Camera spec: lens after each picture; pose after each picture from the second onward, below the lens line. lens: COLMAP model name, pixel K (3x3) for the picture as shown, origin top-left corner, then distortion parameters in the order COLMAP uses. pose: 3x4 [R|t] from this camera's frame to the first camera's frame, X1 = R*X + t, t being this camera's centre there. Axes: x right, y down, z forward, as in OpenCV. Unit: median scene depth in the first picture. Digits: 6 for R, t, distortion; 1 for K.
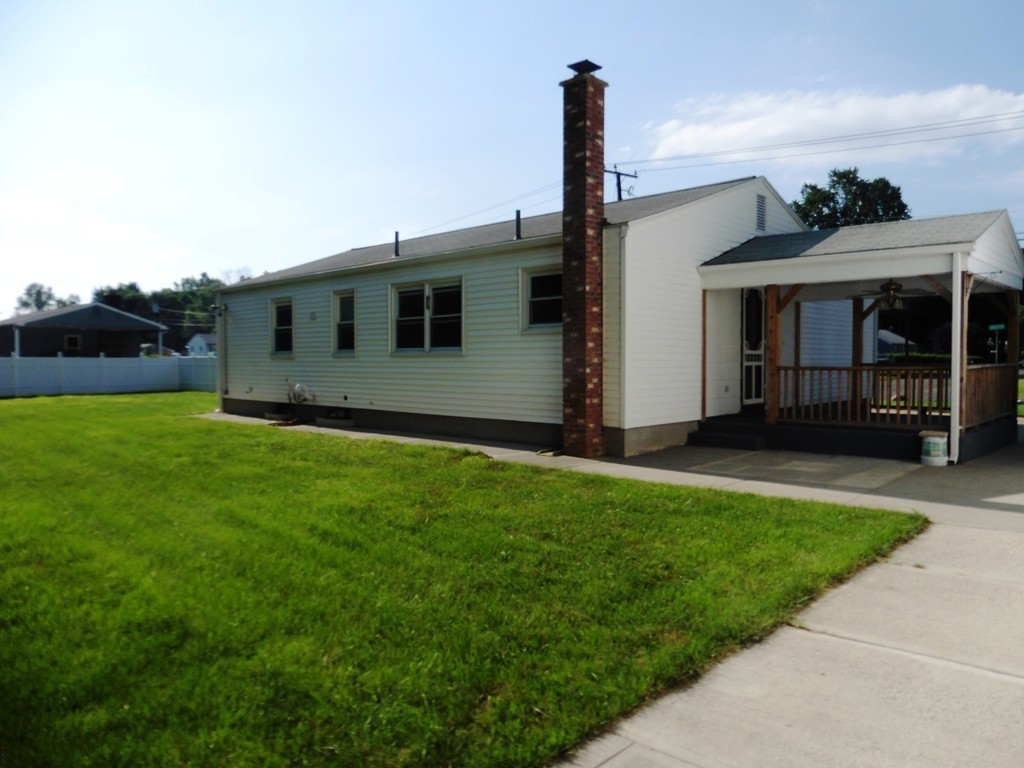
lens RADIAL K [[741.4, 0, 515.5], [0, 741.4, 387.3], [0, 0, 1]] dist [-0.070757, 0.047711]
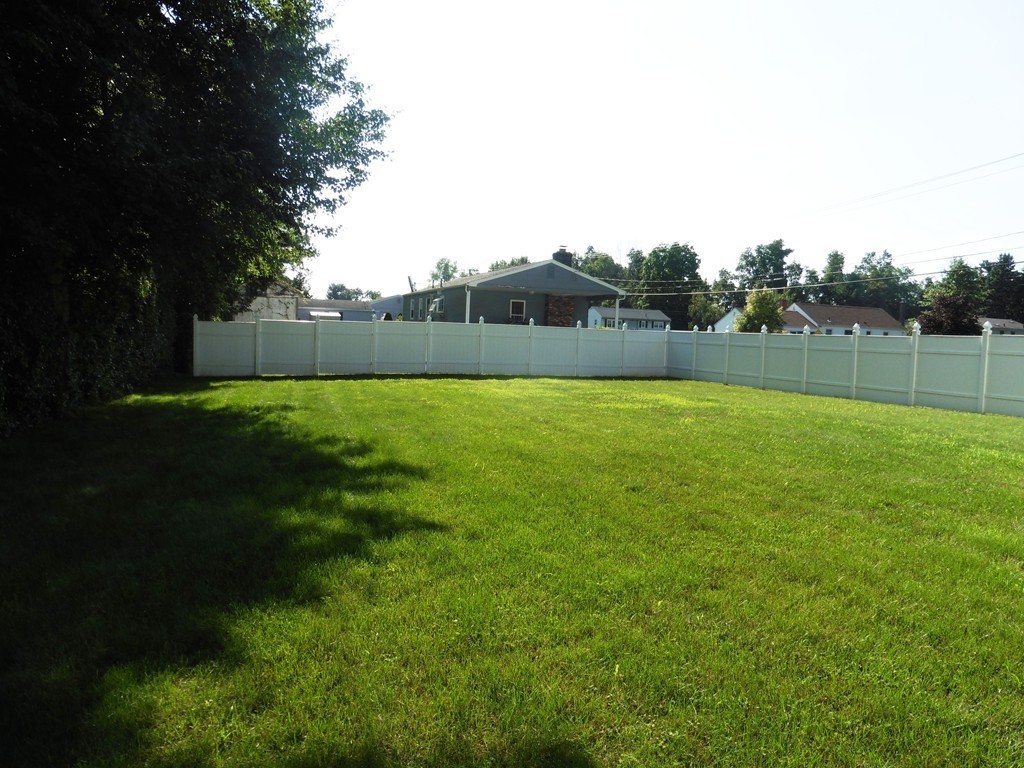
lens RADIAL K [[741.4, 0, 515.5], [0, 741.4, 387.3], [0, 0, 1]] dist [-0.070757, 0.047711]
pose [[0.884342, 0.072480, -0.461179, -0.201430], [-0.057081, 0.997250, 0.047275, -0.009465], [0.463337, -0.015482, 0.886047, 0.219731]]
